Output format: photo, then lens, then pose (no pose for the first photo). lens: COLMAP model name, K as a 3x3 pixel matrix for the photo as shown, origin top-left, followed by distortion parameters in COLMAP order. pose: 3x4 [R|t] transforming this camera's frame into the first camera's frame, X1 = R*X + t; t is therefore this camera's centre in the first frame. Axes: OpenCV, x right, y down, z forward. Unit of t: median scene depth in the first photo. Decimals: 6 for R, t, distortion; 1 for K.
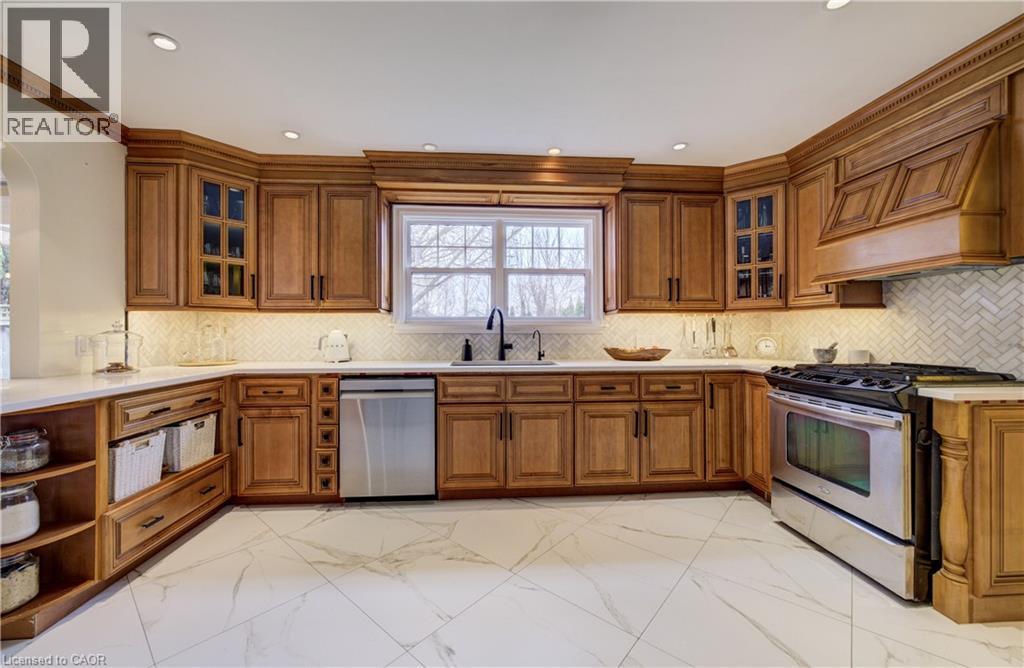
lens RADIAL K [[403.0, 0, 511.7], [0, 403.0, 330.3], [0, 0, 1]] dist [-0.001509, 0.000944]
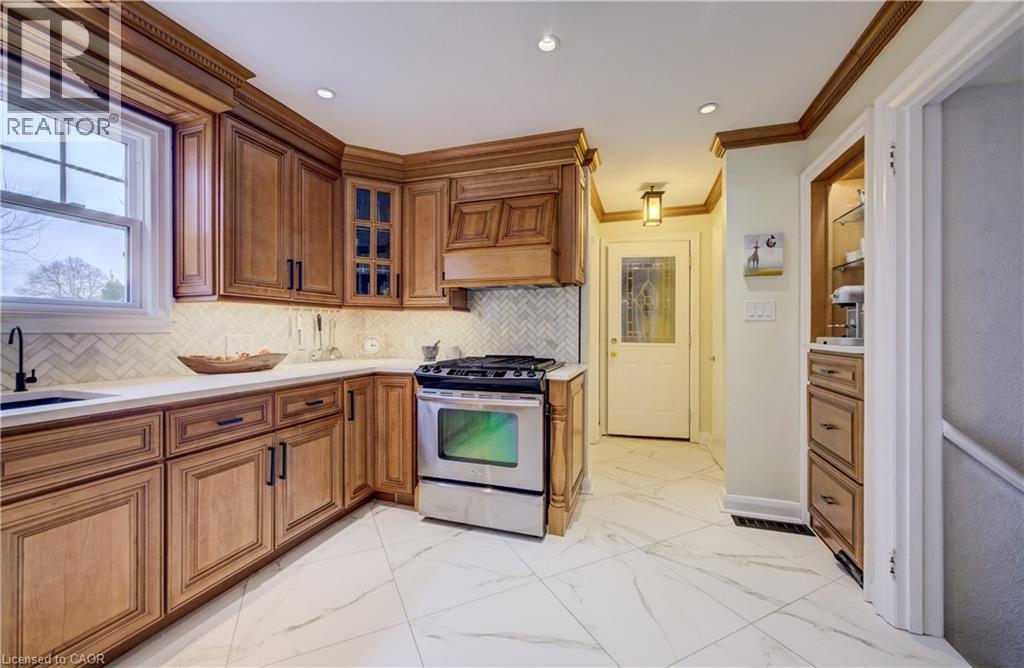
lens RADIAL K [[403.0, 0, 511.0], [0, 403.0, 330.0], [0, 0, 1]] dist [-0.001509, 0.000944]
pose [[0.390251, 0.003493, 0.920702, -0.159865], [-0.006867, 0.999976, -0.000883, 0.000917], [-0.920683, -0.005978, 0.390266, 0.358273]]
